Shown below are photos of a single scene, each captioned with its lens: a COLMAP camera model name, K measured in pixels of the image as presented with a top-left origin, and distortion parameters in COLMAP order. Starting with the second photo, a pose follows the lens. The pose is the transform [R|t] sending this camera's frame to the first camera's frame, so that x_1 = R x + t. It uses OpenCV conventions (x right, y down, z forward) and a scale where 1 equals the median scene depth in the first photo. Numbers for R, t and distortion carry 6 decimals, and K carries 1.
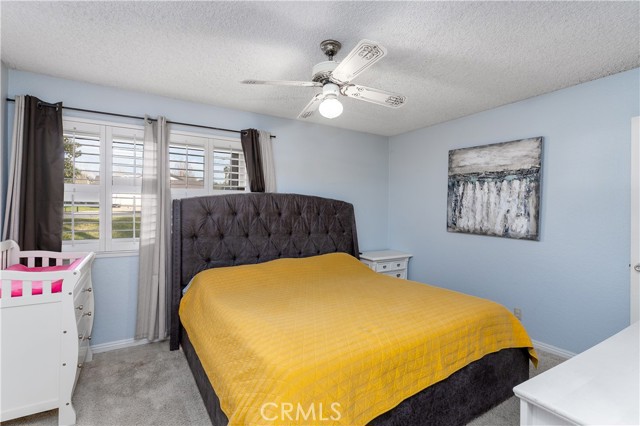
lens RADIAL K [[312.4, 0, 324.4], [0, 312.4, 208.1], [0, 0, 1]] dist [0.000563, 0.002431]
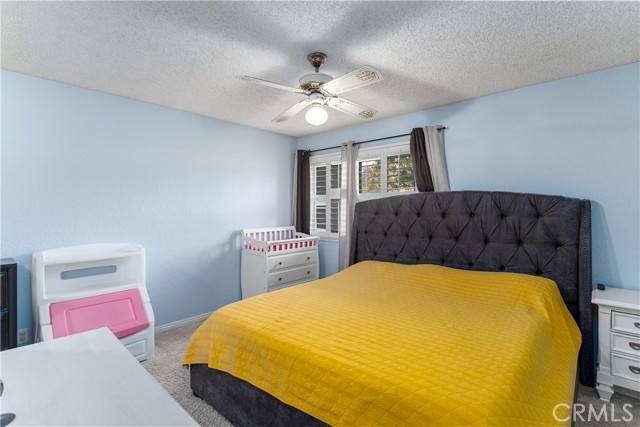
lens RADIAL K [[312.4, 0, 324.2], [0, 312.4, 213.2], [0, 0, 1]] dist [0.000563, 0.002431]
pose [[0.270270, 0.002861, -0.962780, 0.654146], [0.002237, 0.999991, 0.003599, 0.010502], [0.962782, -0.003126, 0.270262, 0.465464]]
